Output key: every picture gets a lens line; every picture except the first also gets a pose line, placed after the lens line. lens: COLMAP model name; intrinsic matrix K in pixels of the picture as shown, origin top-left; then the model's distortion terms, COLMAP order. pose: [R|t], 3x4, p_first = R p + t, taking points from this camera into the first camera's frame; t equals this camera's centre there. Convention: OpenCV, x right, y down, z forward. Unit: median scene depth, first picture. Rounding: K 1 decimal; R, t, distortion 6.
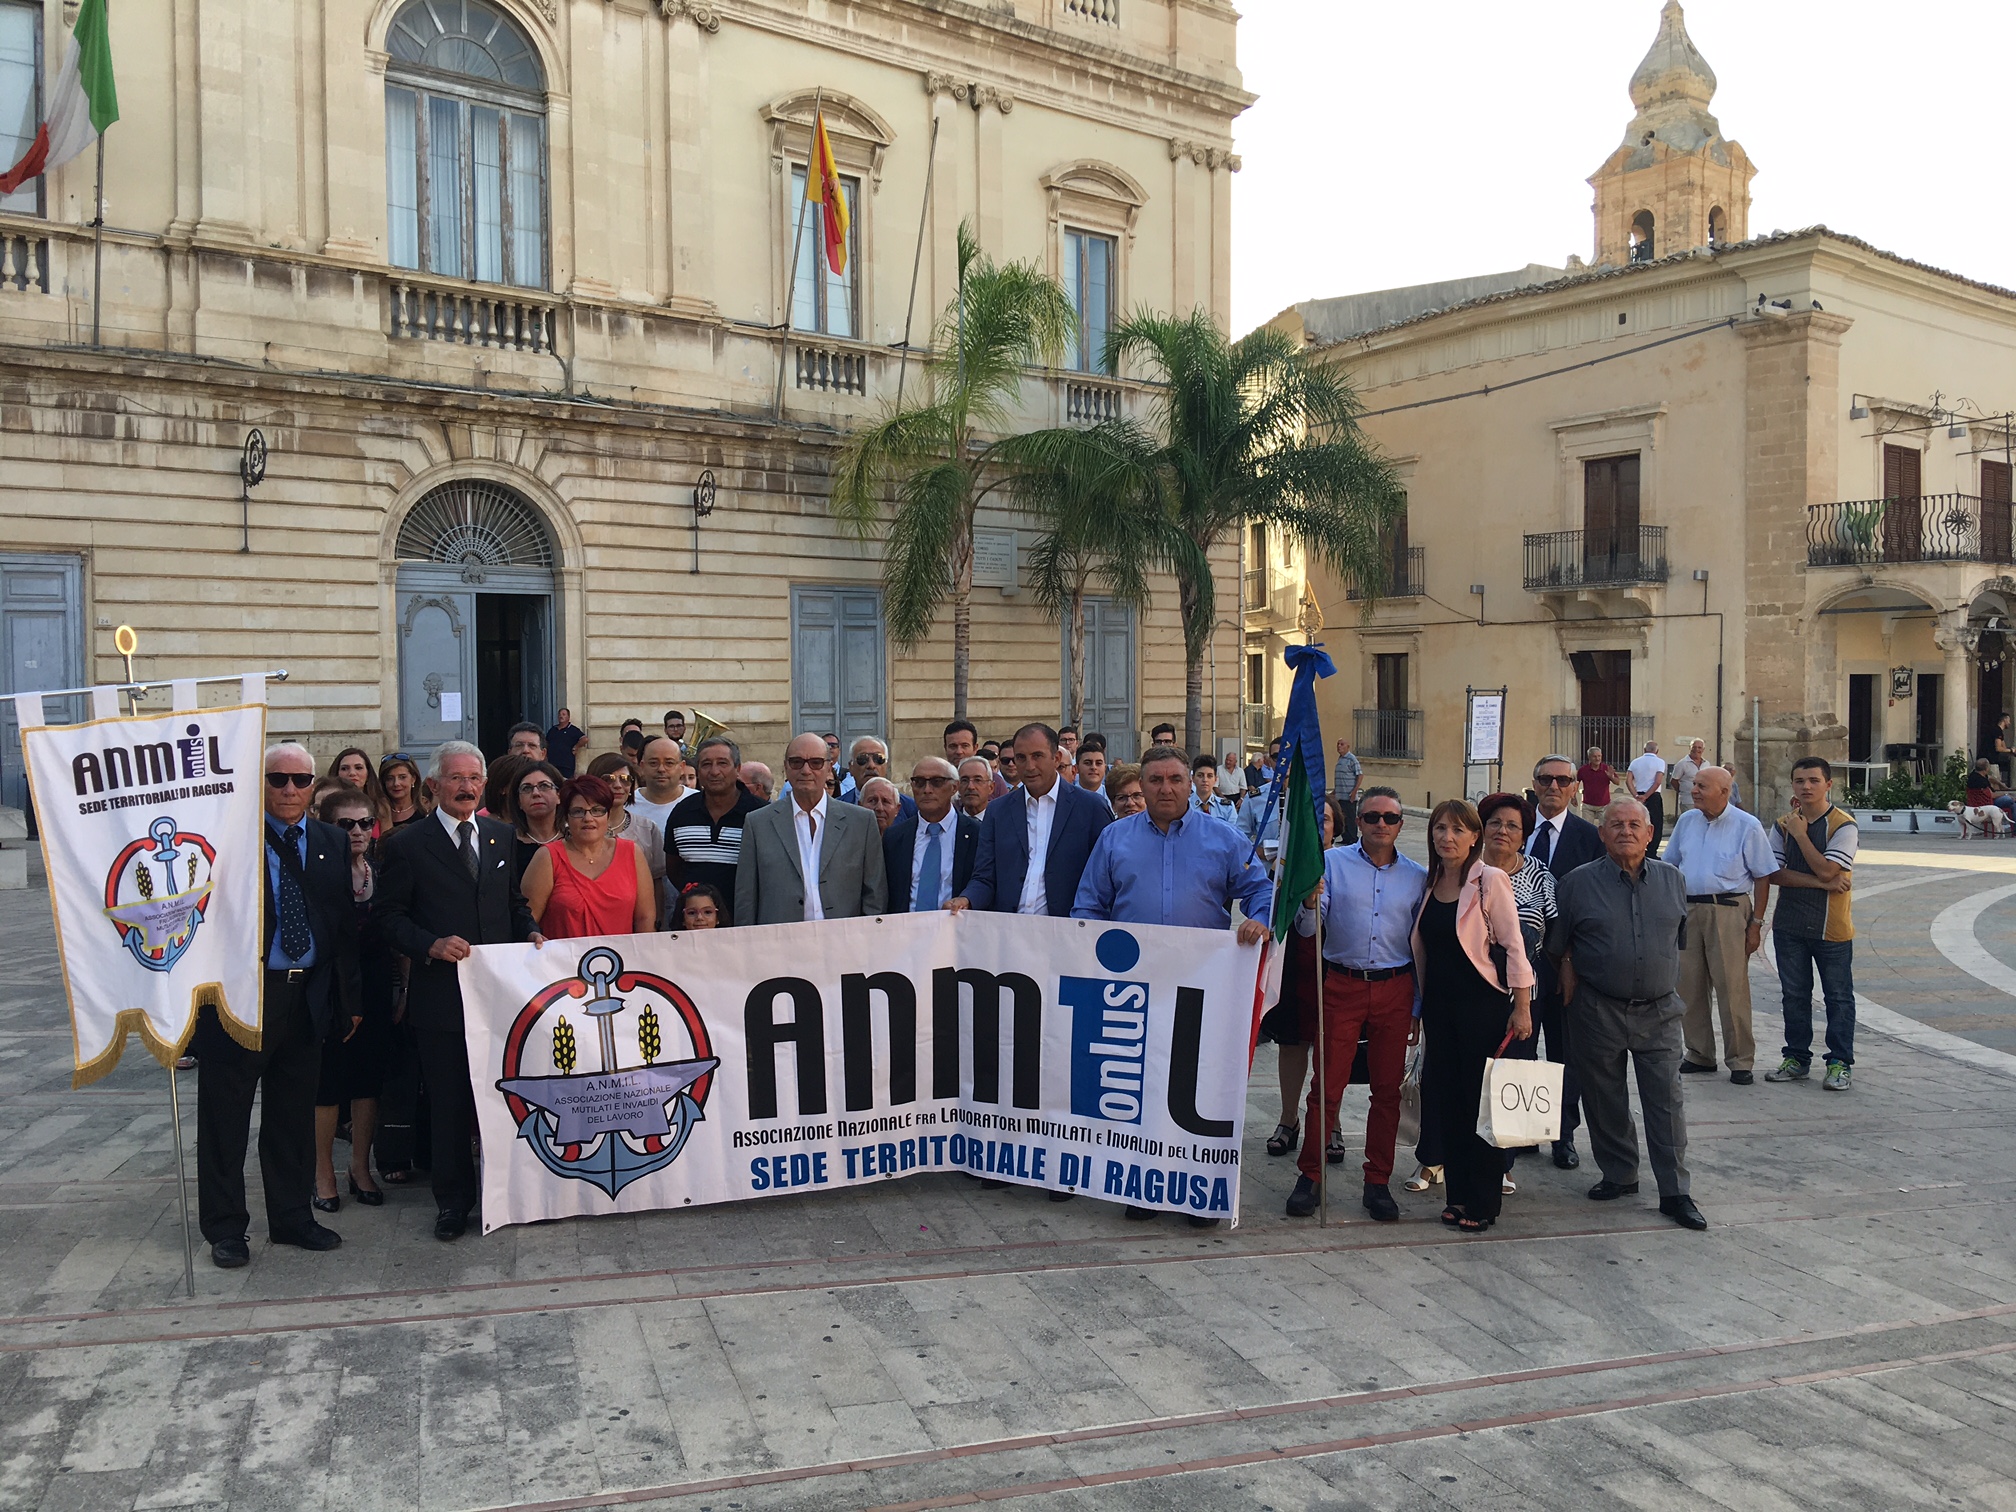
lens RADIAL K [[1696.7, 0, 1008.0], [0, 1696.7, 756.0], [0, 0, 1]] dist [-0.004132, -0.006219]
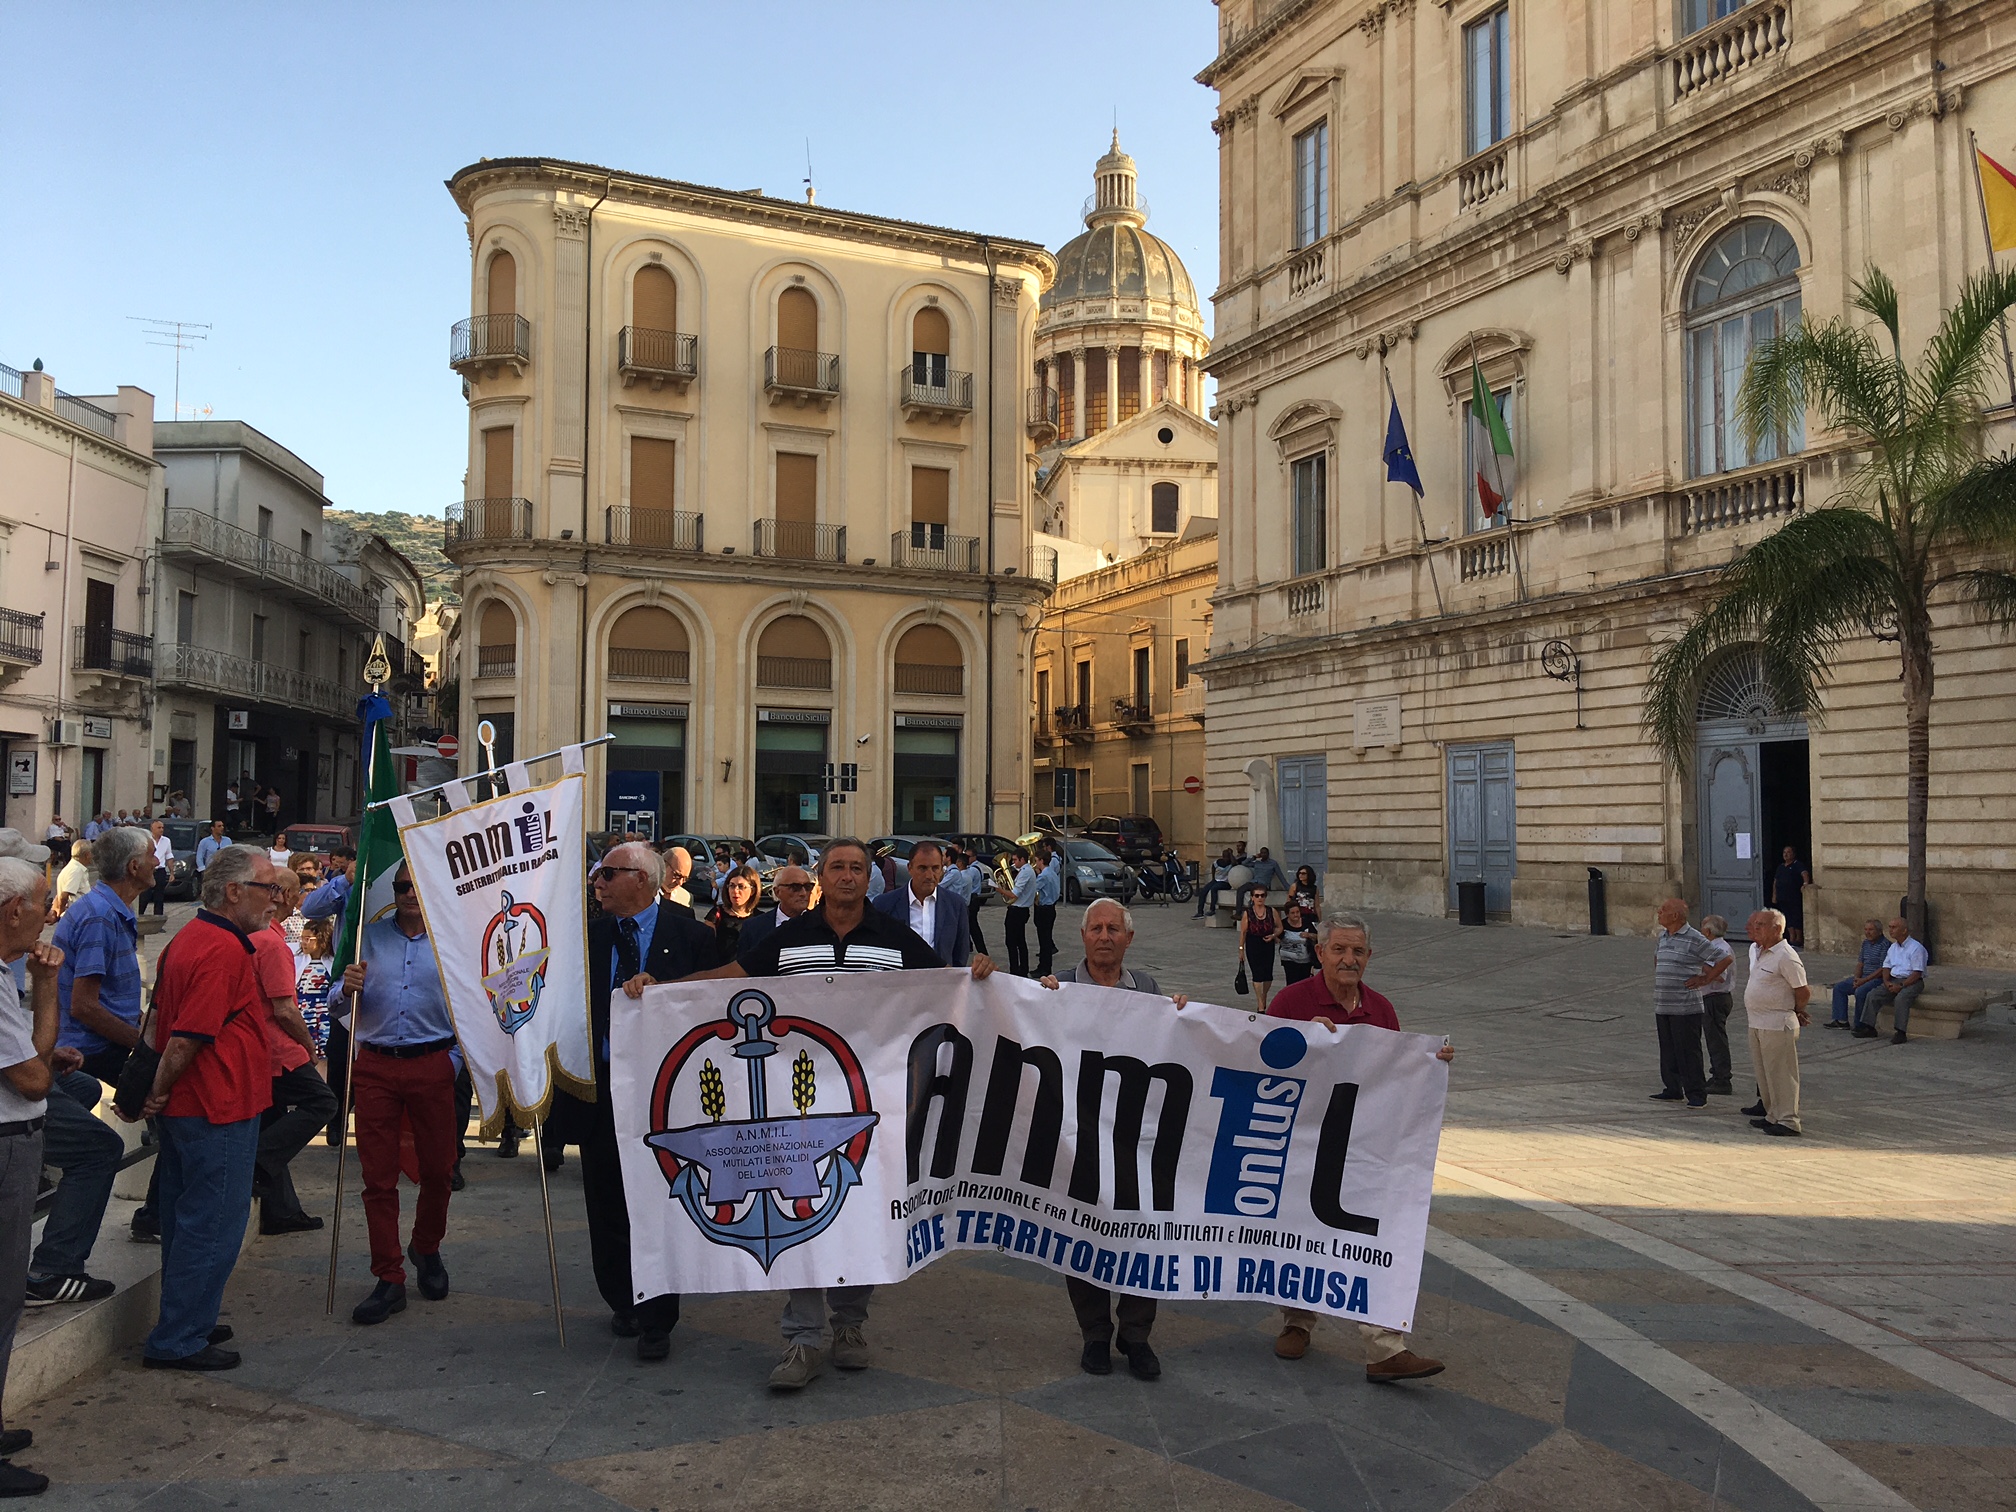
lens RADIAL K [[1696.7, 0, 1008.0], [0, 1696.7, 756.0], [0, 0, 1]] dist [-0.004132, -0.006219]
pose [[-0.263395, -0.052692, -0.963248, 0.971969], [-0.055609, 0.997676, -0.039370, -0.019035], [0.963084, 0.043195, -0.265713, 0.912902]]
